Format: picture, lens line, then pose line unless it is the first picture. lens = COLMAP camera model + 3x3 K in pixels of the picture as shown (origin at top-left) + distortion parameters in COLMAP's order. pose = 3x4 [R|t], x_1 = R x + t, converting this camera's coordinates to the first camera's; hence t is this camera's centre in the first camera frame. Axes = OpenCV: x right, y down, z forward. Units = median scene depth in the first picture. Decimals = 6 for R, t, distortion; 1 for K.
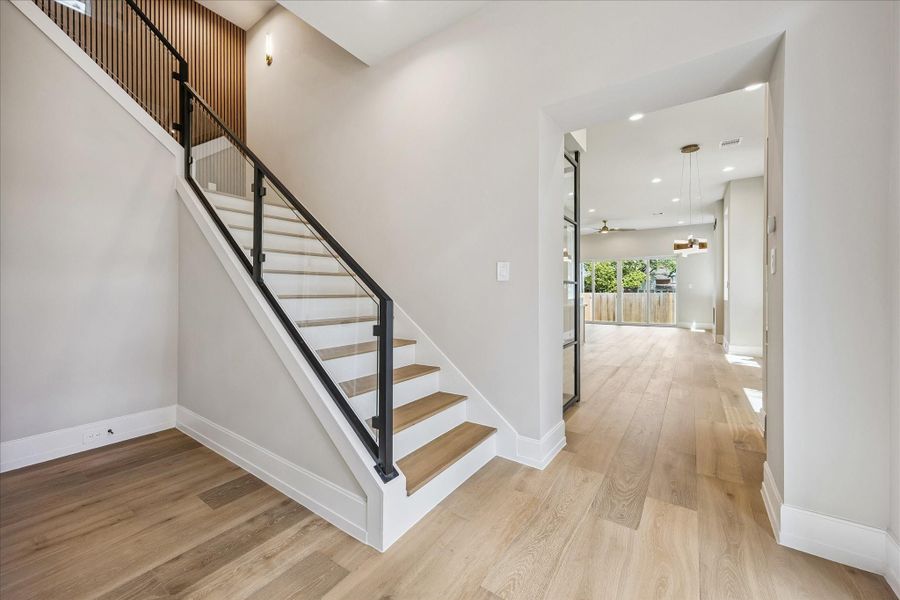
lens RADIAL K [[341.2, 0, 449.3], [0, 341.2, 299.8], [0, 0, 1]] dist [-0.008437, 0.000147]
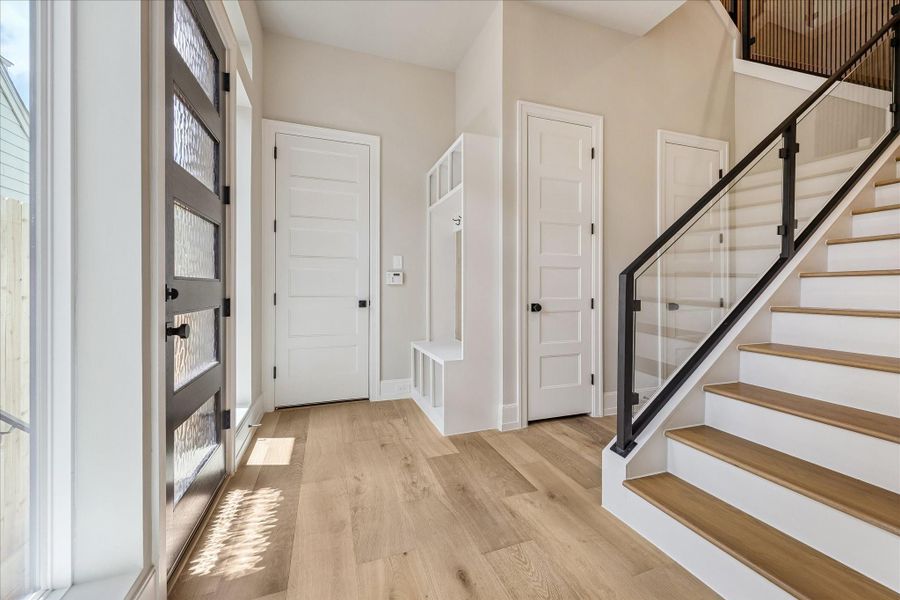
lens RADIAL K [[341.2, 0, 450.7], [0, 341.2, 296.7], [0, 0, 1]] dist [-0.008437, 0.000147]
pose [[-0.602160, 0.014678, -0.798240, 0.925492], [0.005558, 0.999884, 0.014193, 0.042129], [0.798356, 0.004110, -0.602172, 1.207981]]
